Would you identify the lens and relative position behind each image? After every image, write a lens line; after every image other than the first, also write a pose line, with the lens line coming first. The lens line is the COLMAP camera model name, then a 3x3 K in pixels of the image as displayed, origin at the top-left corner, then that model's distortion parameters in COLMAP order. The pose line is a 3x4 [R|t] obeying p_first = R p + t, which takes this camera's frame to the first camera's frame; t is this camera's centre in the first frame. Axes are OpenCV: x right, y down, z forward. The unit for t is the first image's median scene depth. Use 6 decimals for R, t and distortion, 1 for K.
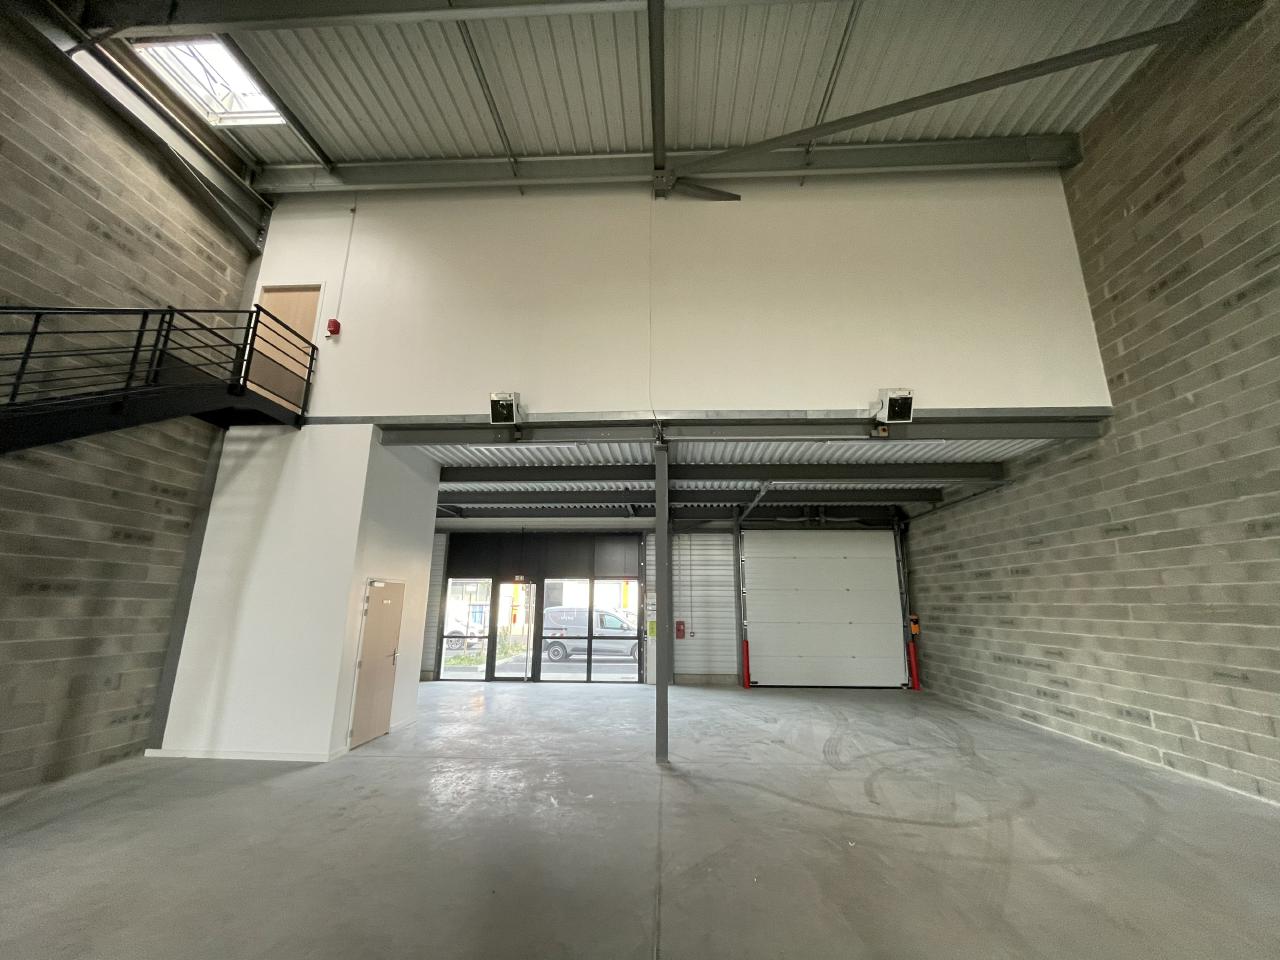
lens RADIAL K [[516.8, 0, 643.7], [0, 516.8, 480.1], [0, 0, 1]] dist [-0.003622, -0.000220]
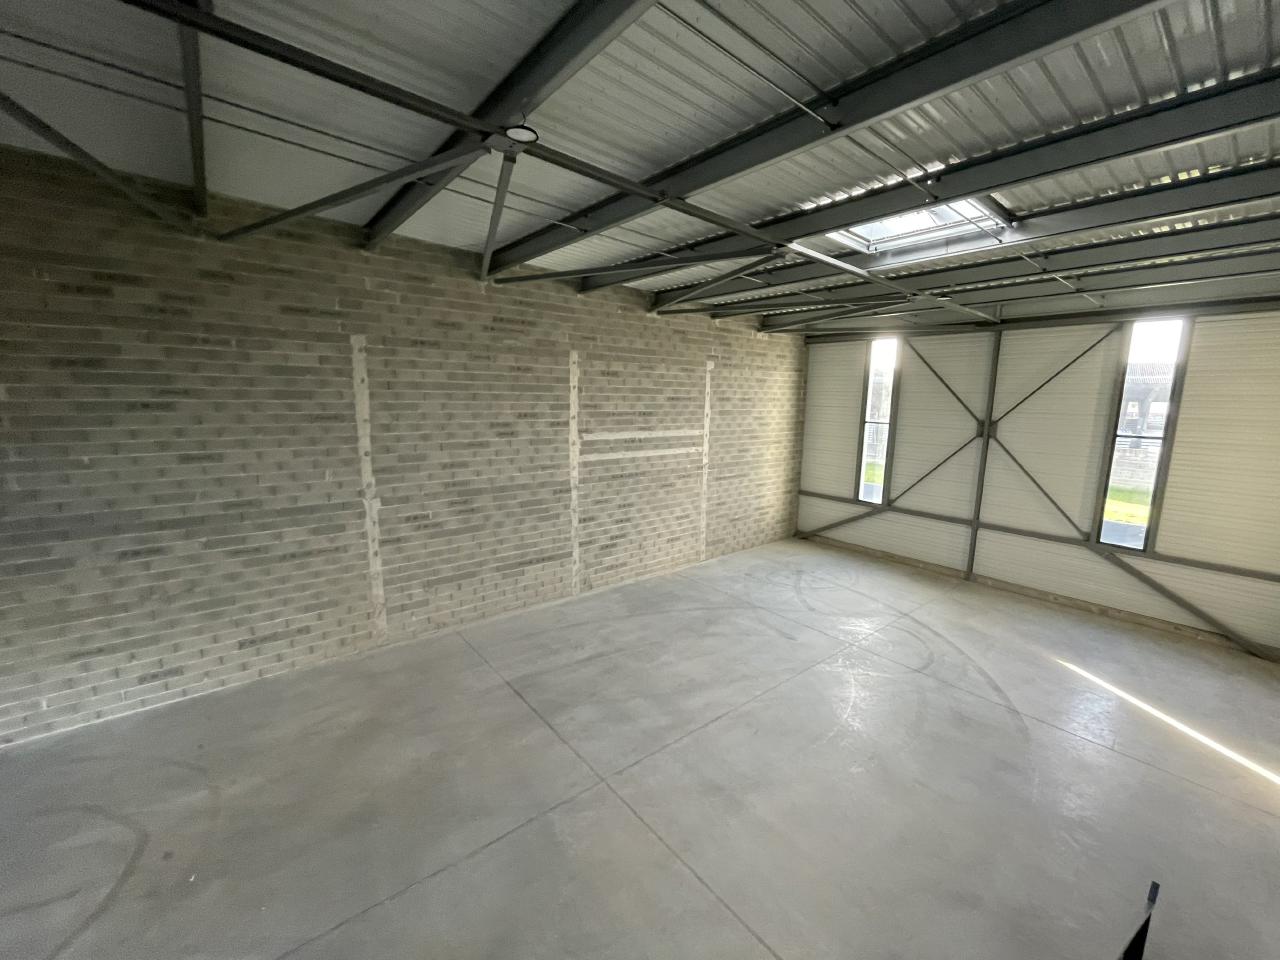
lens RADIAL K [[516.8, 0, 643.7], [0, 516.8, 480.1], [0, 0, 1]] dist [-0.003622, -0.000220]
pose [[-0.673212, -0.139223, 0.726225, -0.887476], [-0.195673, 0.980647, 0.006608, -0.405557], [-0.713090, -0.137654, -0.687426, 0.887183]]
